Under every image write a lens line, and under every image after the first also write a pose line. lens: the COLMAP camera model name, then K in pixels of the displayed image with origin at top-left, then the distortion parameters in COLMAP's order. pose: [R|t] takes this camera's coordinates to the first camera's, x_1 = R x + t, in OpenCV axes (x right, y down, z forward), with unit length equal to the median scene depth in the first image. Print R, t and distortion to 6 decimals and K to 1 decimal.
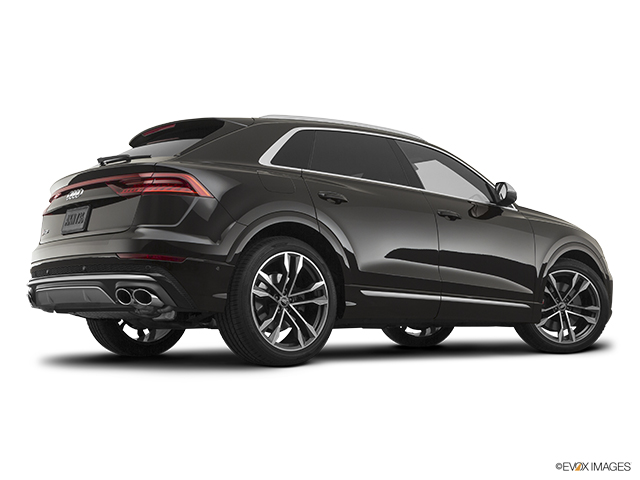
lens RADIAL K [[713.3, 0, 319.7], [0, 713.3, 240.7], [0, 0, 1]] dist [-0.028987, 0.000000]
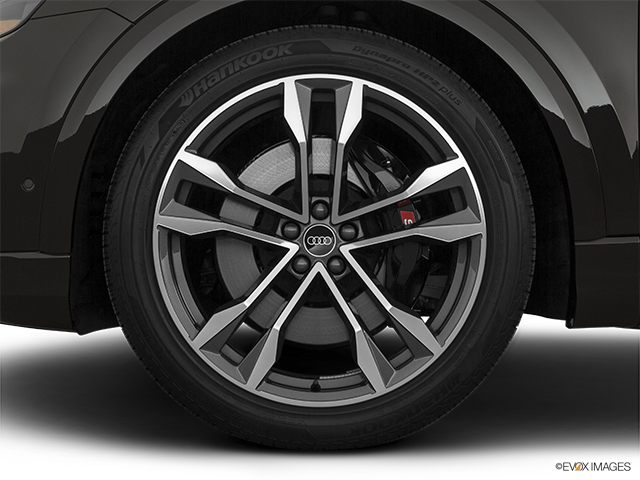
lens RADIAL K [[804.6, 0, 320.2], [0, 804.6, 239.5], [0, 0, 1]] dist [-0.256360, 0.000000]
pose [[0.946031, -0.047269, 0.320610, -0.144770], [0.037964, 0.998658, 0.035216, 0.072265], [-0.321845, -0.021144, 0.946556, 0.679614]]
